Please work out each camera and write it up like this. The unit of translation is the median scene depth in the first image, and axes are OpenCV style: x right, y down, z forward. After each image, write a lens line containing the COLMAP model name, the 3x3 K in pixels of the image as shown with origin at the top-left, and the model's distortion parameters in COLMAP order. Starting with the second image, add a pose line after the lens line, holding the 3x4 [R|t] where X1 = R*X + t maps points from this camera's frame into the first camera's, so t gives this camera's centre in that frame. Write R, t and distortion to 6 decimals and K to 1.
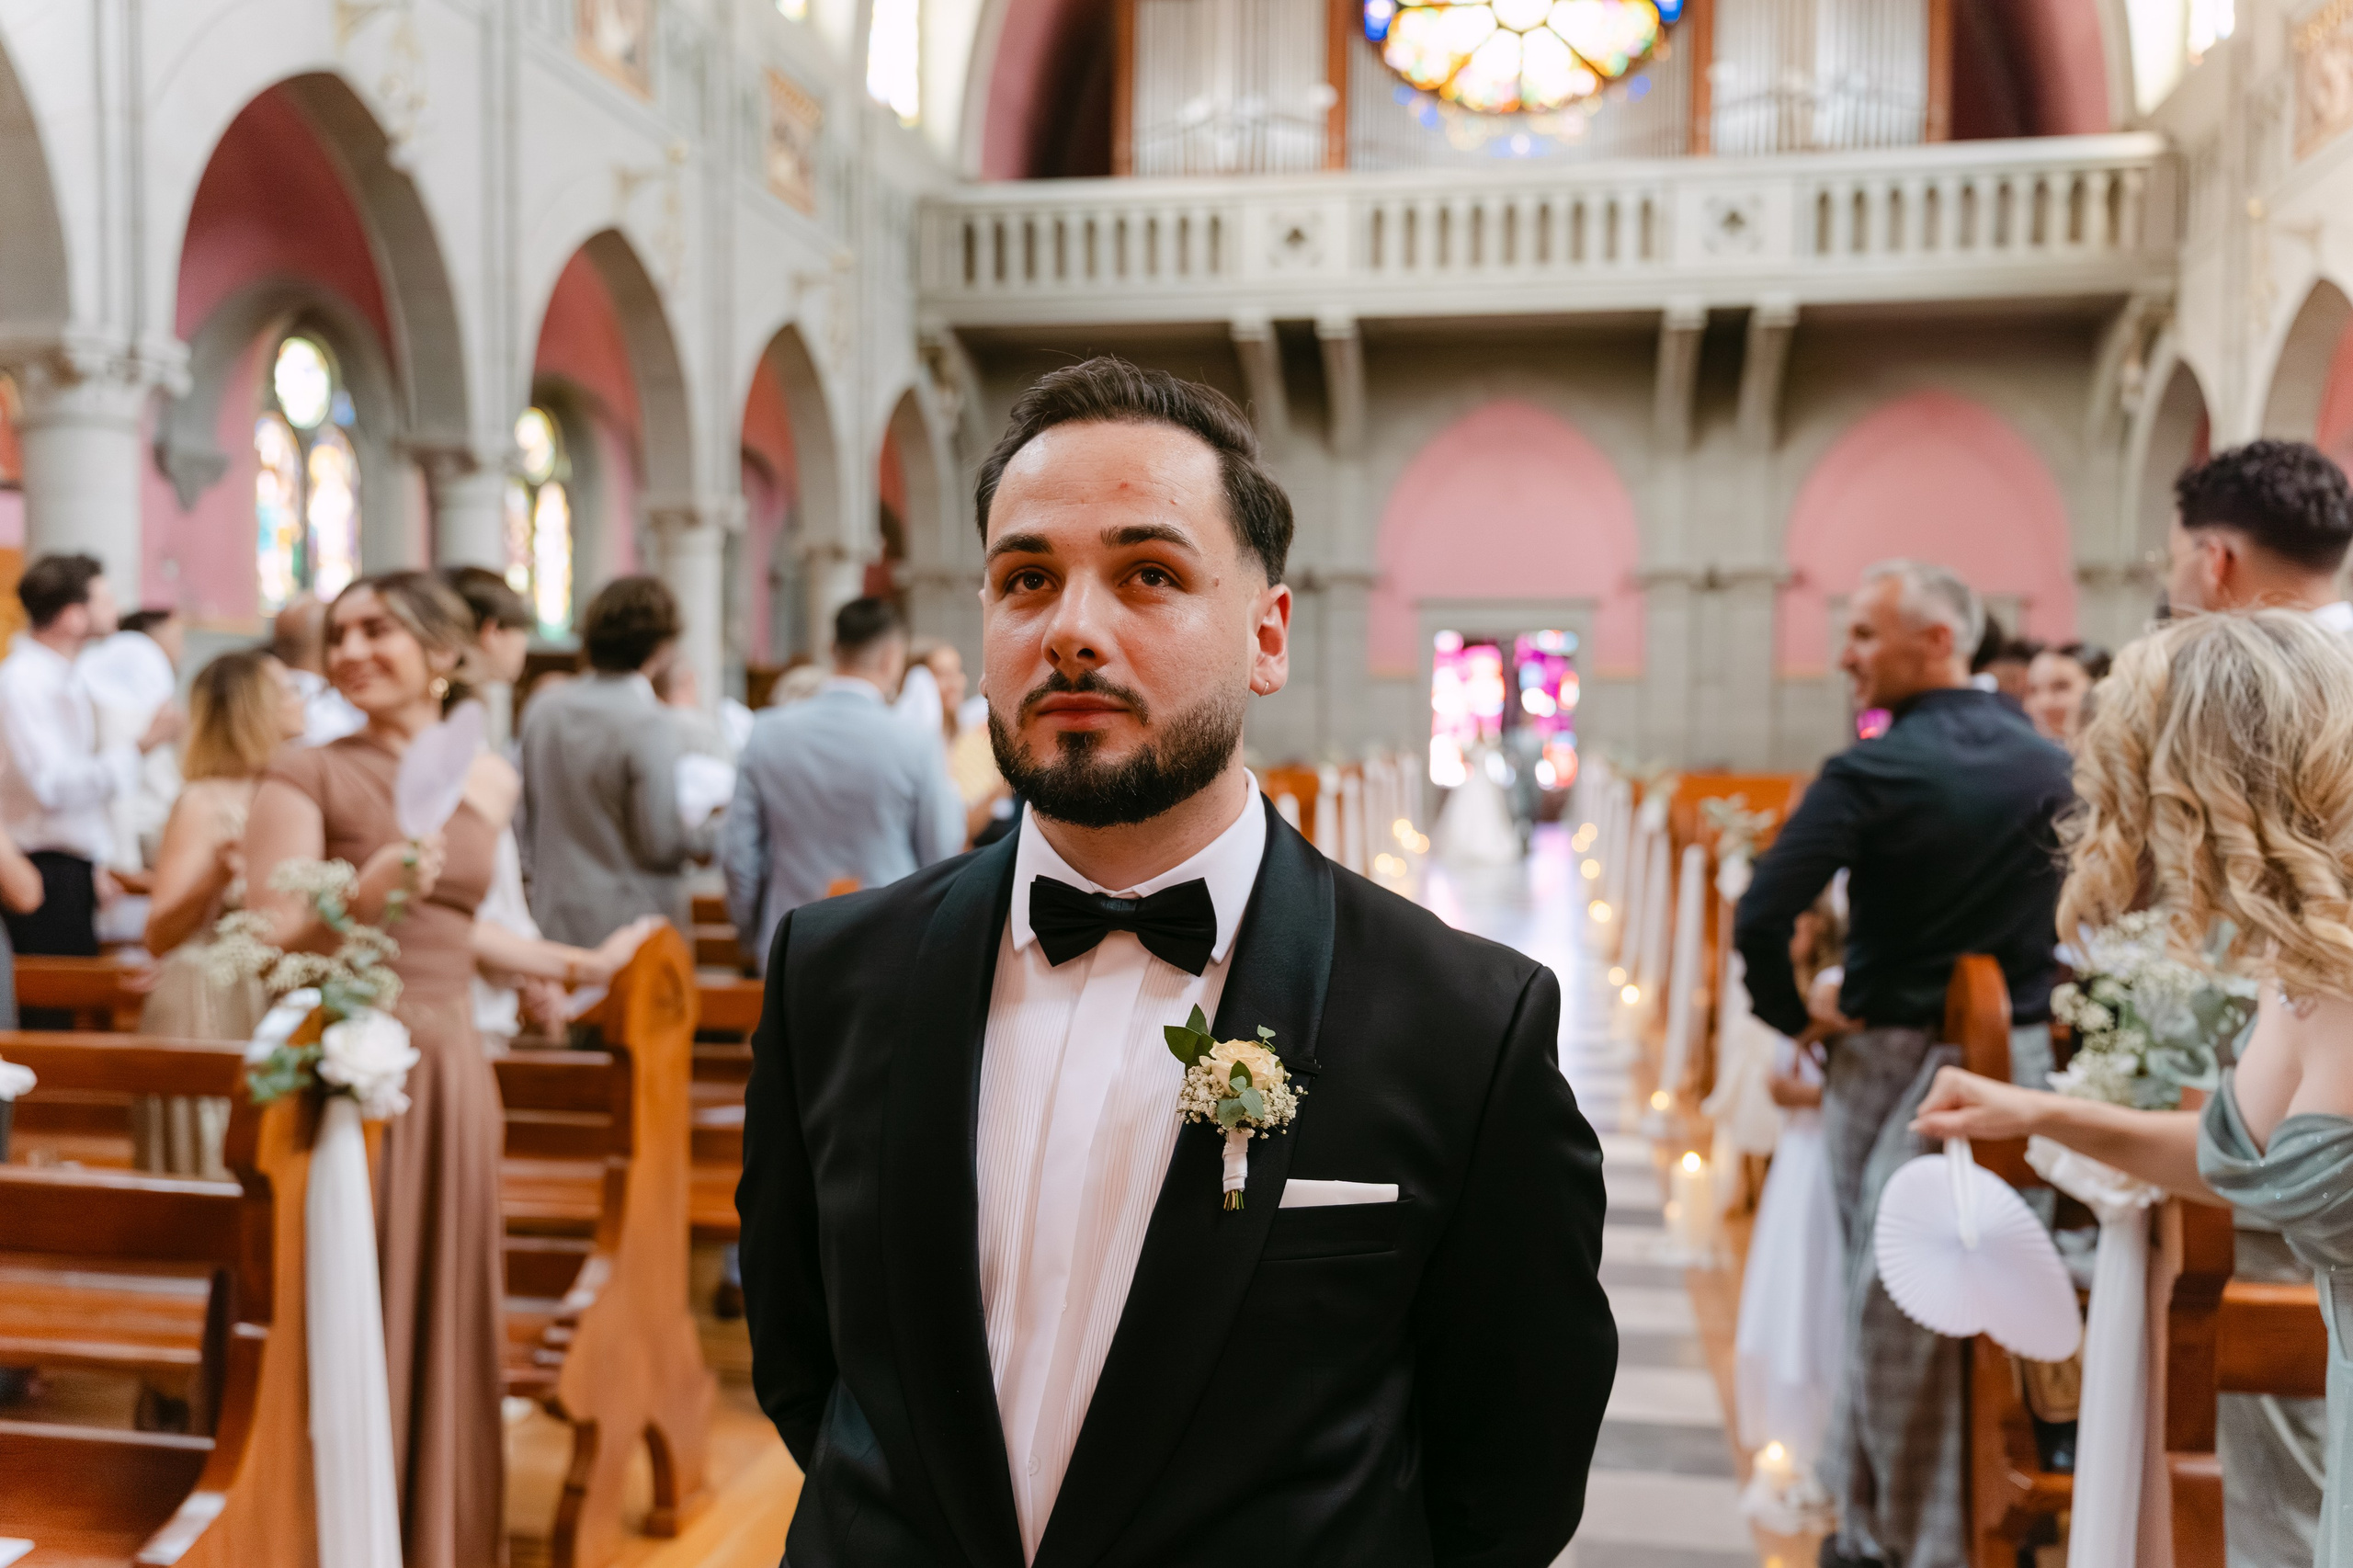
lens RADIAL K [[2005.0, 0, 1176.5], [0, 2005.0, 784.0], [0, 0, 1]] dist [0.011885, -0.003772]
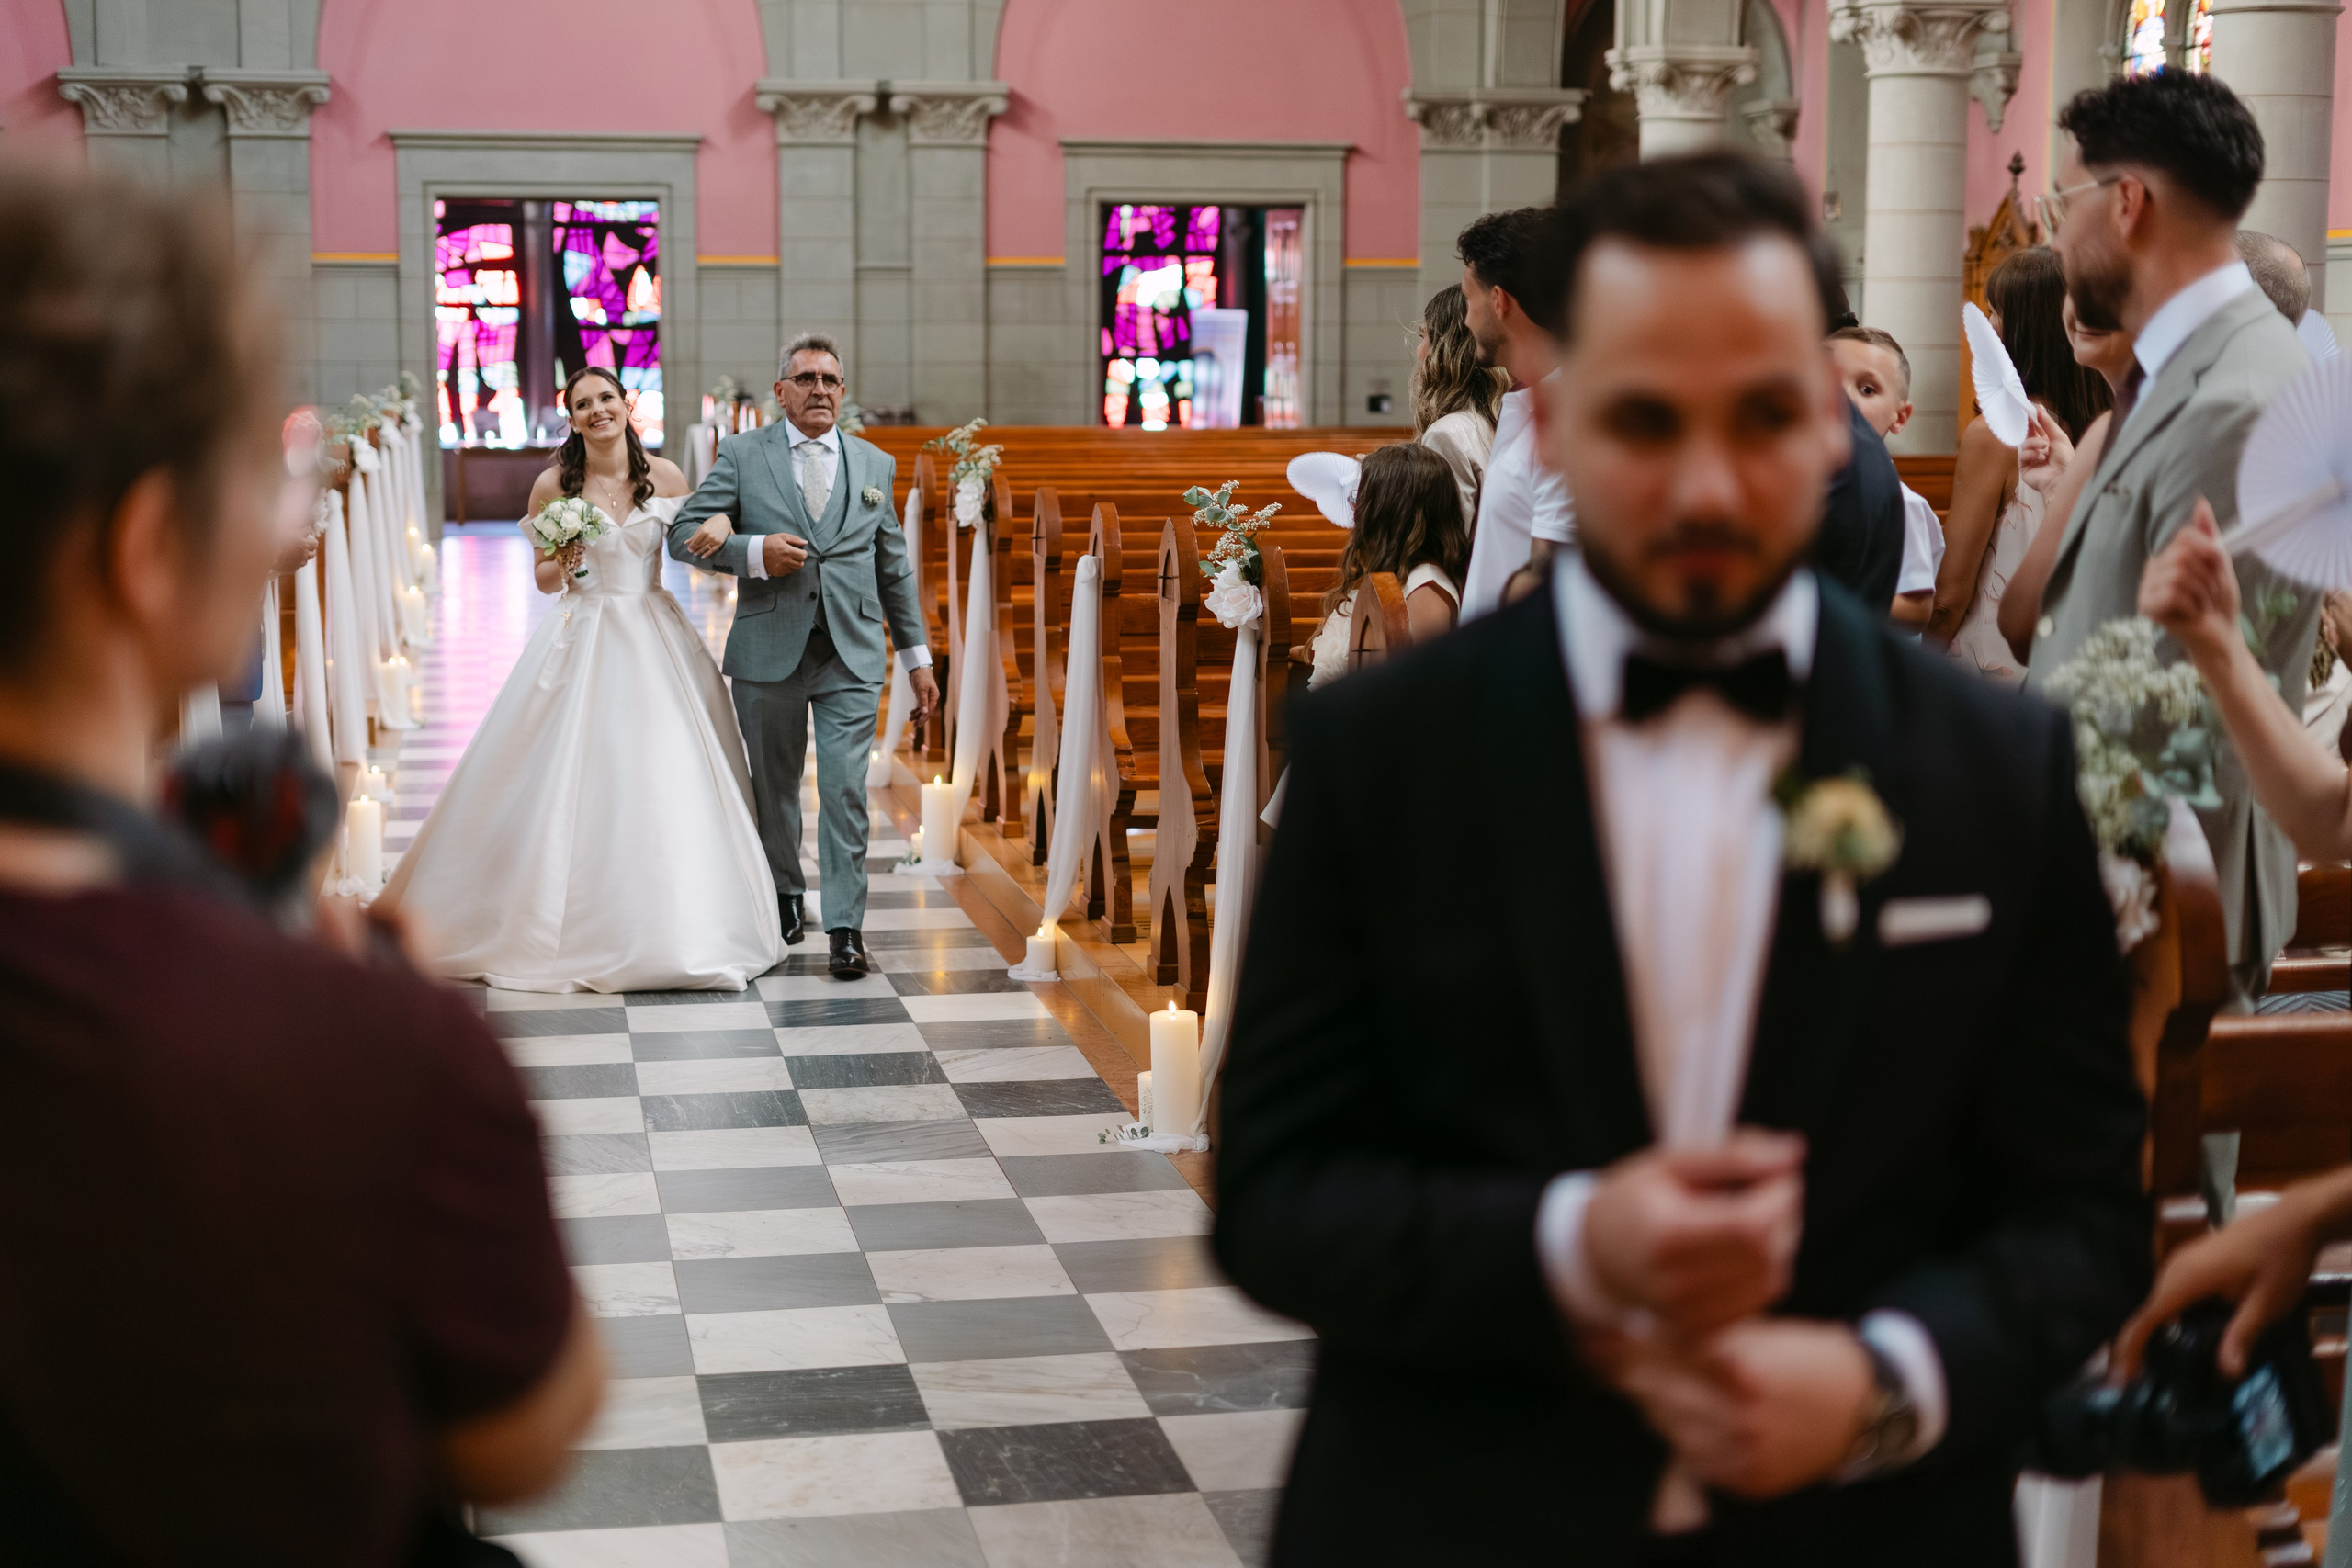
lens RADIAL K [[3418.9, 0, 1232.4], [0, 3418.9, 779.5], [0, 0, 1]] dist [-0.010891, 0.039200]
pose [[0.924329, -0.055591, 0.377526, -0.042539], [0.017923, 0.994565, 0.102567, -0.002662], [-0.381176, -0.088040, 0.920301, -0.022258]]
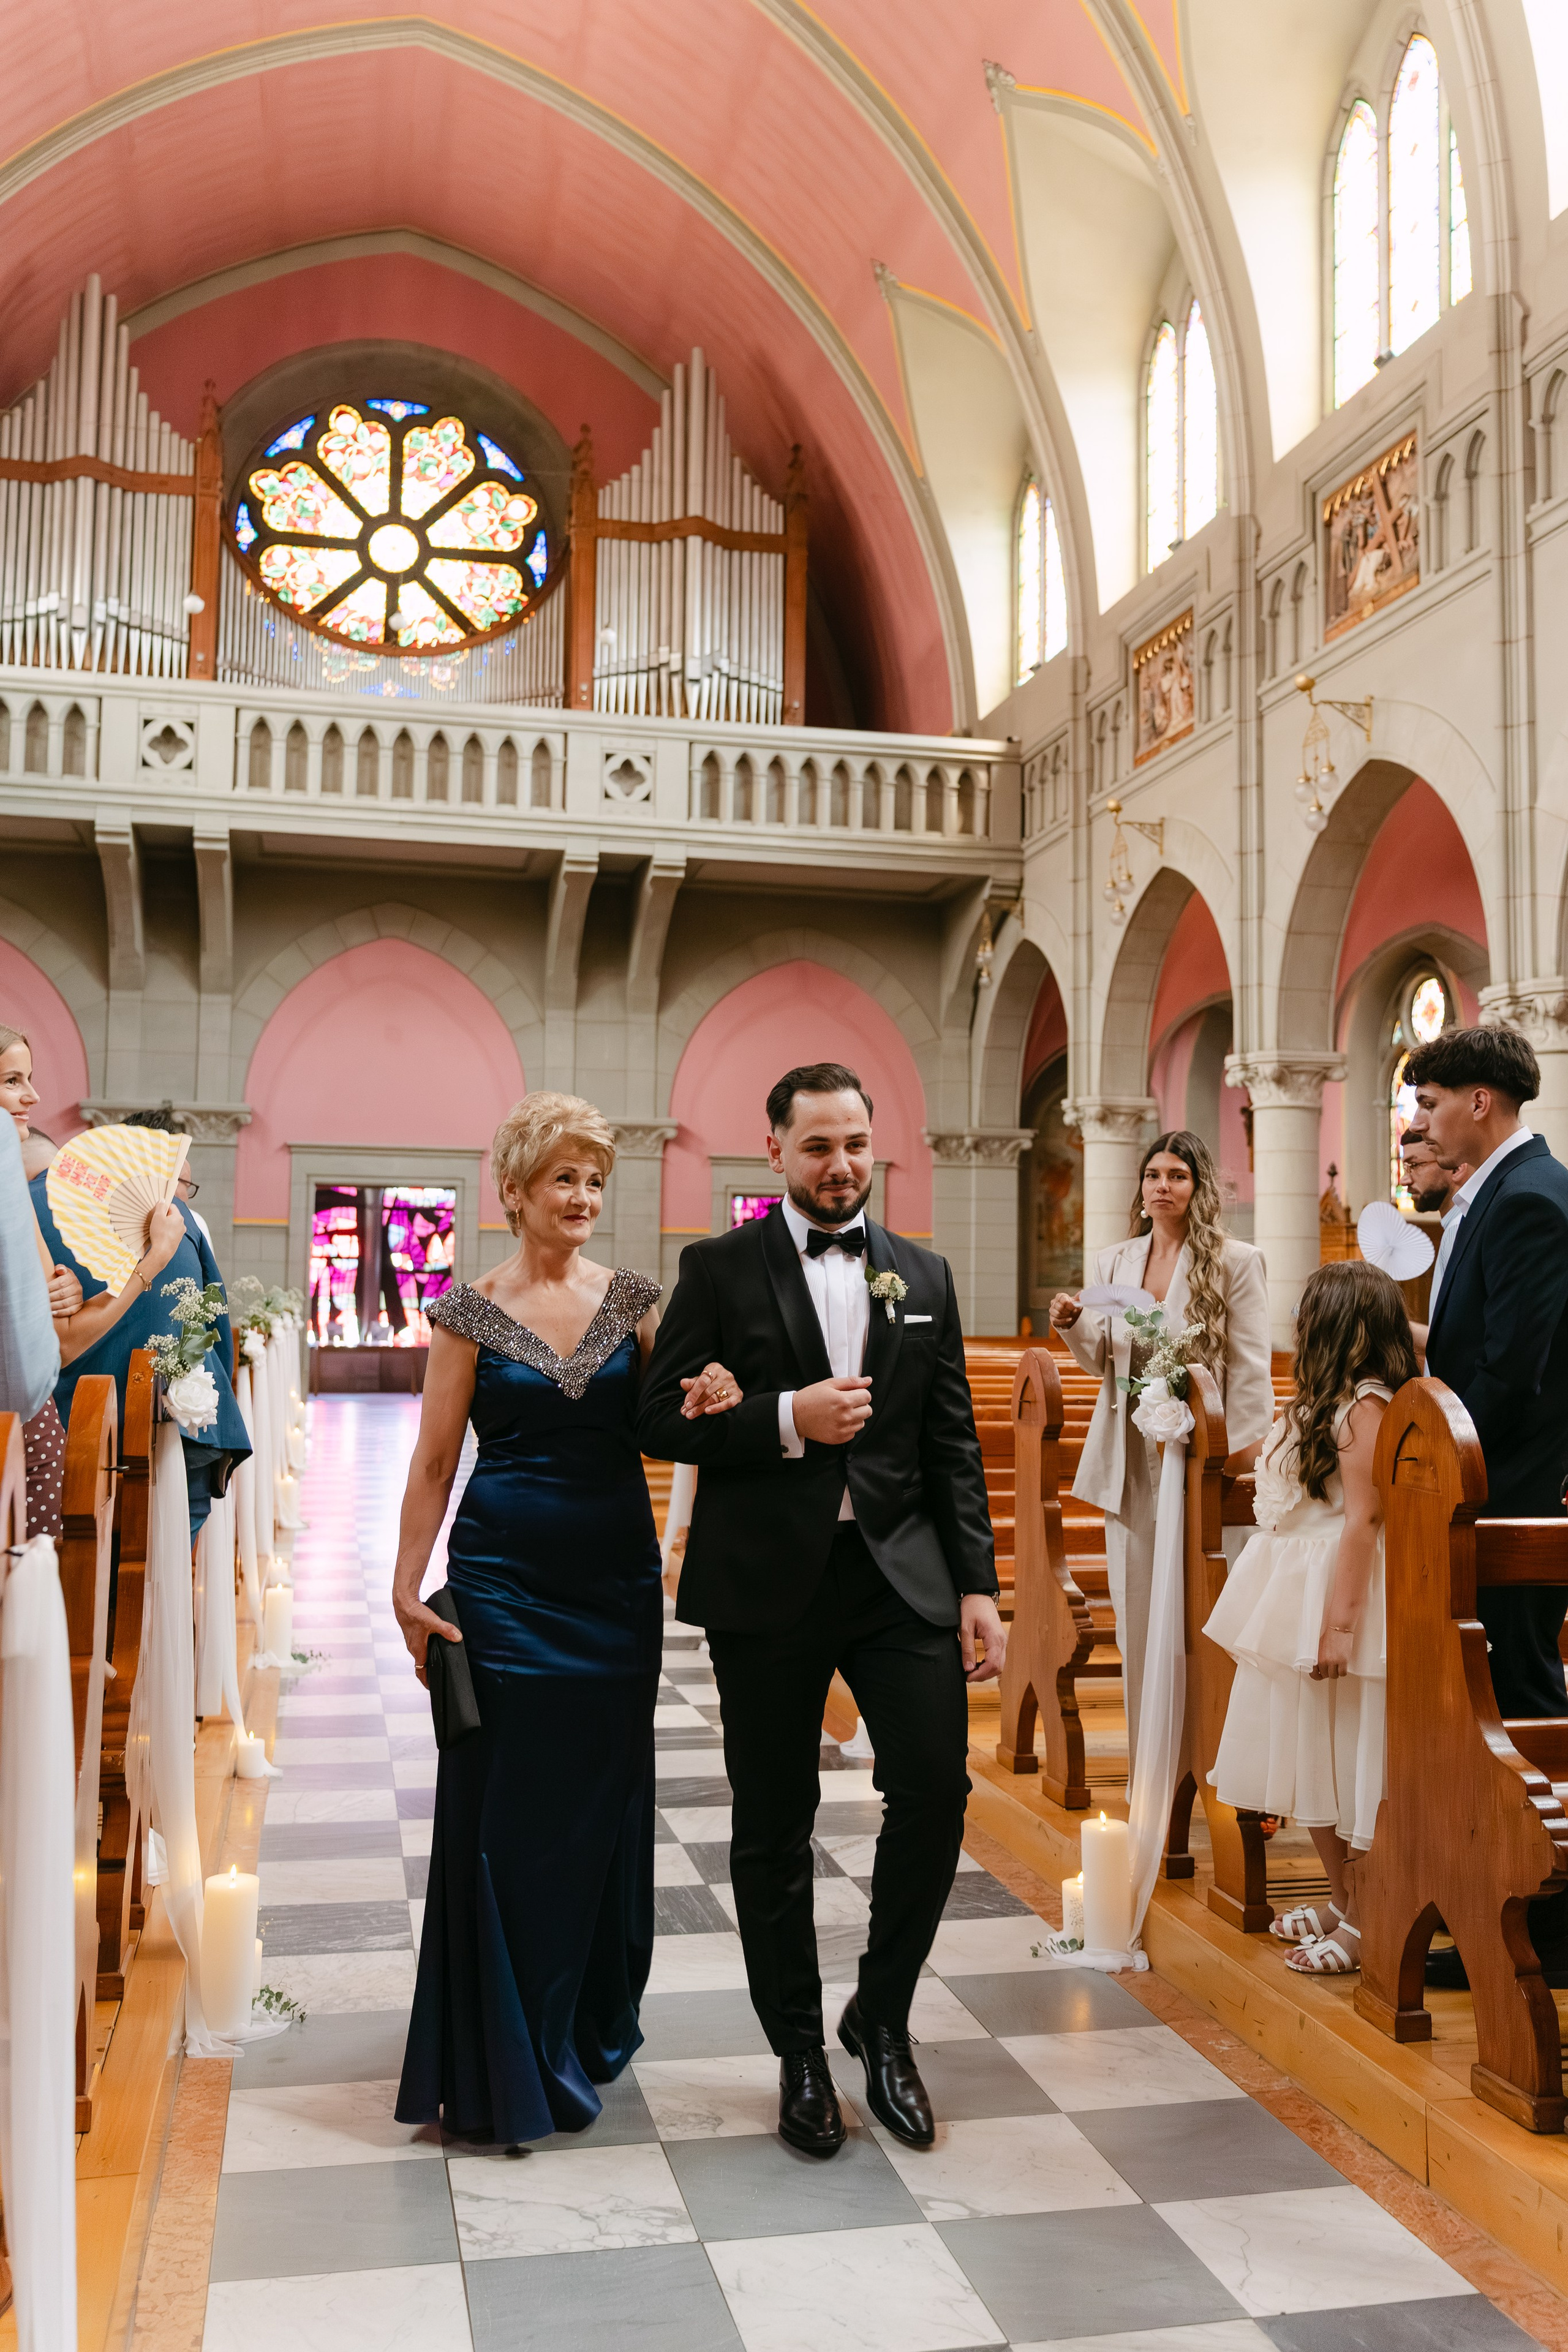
lens RADIAL K [[1908.1, 0, 760.0], [0, 1908.1, 1169.4], [0, 0, 1]] dist [0.008010, -0.001595]
pose [[0.917143, 0.032797, 0.397207, -0.031646], [0.007145, 0.995095, -0.098662, 0.008531], [-0.398494, 0.093326, 0.912410, 0.127331]]
